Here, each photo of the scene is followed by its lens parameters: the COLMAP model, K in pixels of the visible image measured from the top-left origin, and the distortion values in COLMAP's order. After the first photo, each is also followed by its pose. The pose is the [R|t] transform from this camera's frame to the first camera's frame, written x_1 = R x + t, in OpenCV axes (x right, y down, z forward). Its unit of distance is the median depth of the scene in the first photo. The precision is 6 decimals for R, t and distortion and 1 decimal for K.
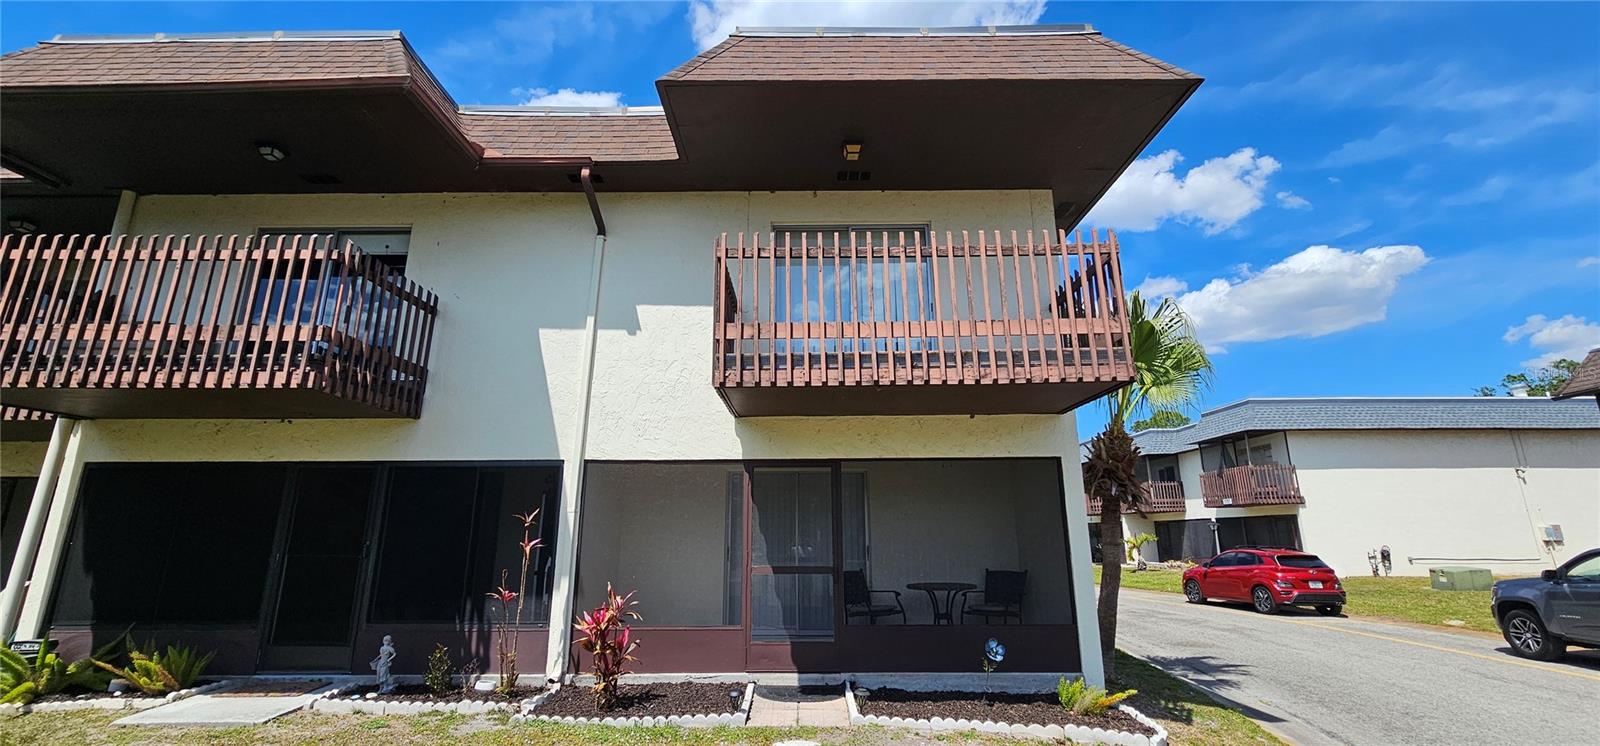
lens RADIAL K [[653.0, 0, 803.5], [0, 653.0, 370.0], [0, 0, 1]] dist [-0.000145, -0.000440]
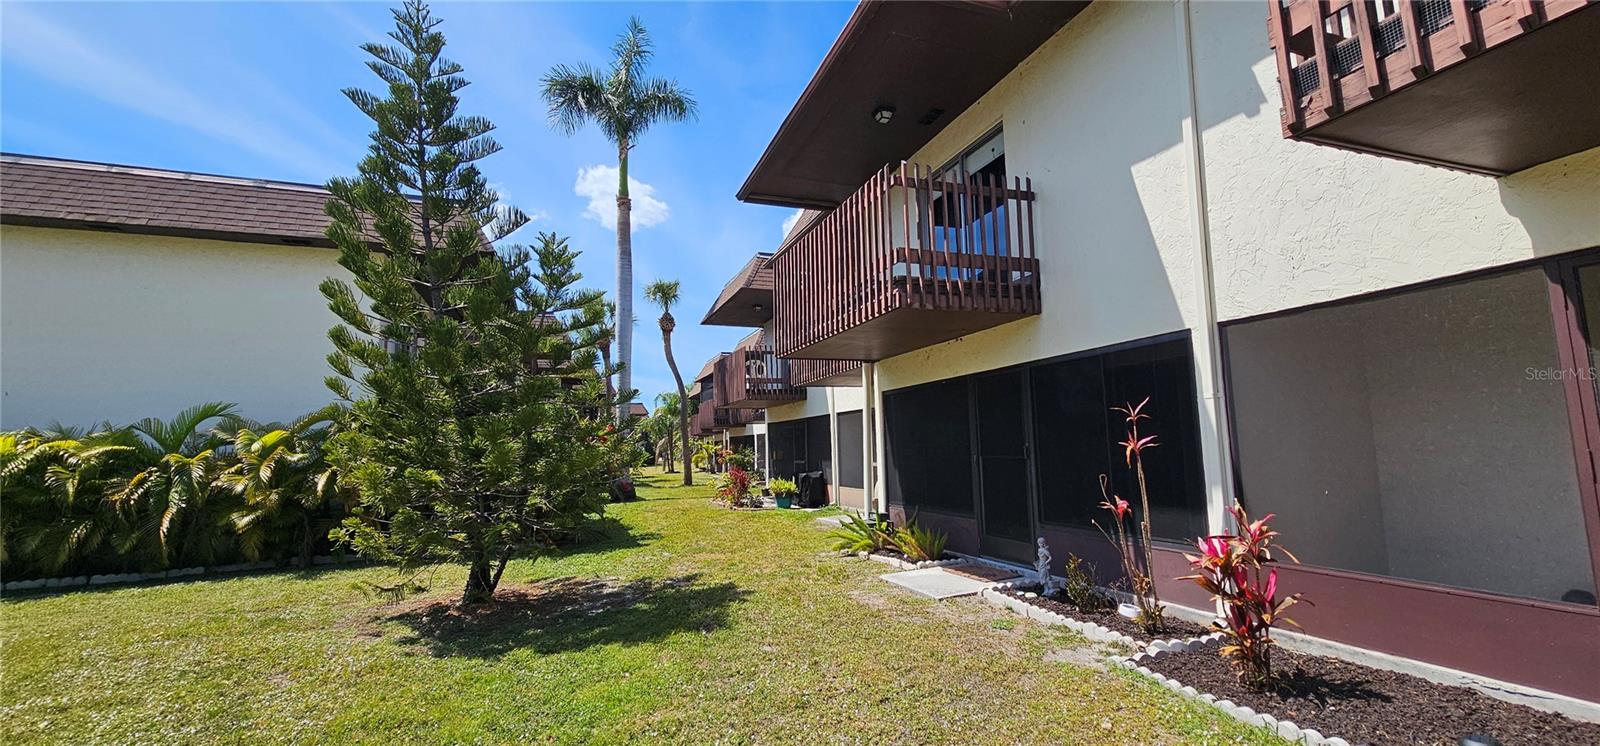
lens RADIAL K [[653.0, 0, 800.5], [0, 653.0, 372.4], [0, 0, 1]] dist [-0.000145, -0.000440]
pose [[0.347279, -0.117517, -0.930369, 0.157226], [0.253770, 0.966876, -0.027403, 0.102700], [0.902772, -0.226583, 0.365598, 0.366153]]
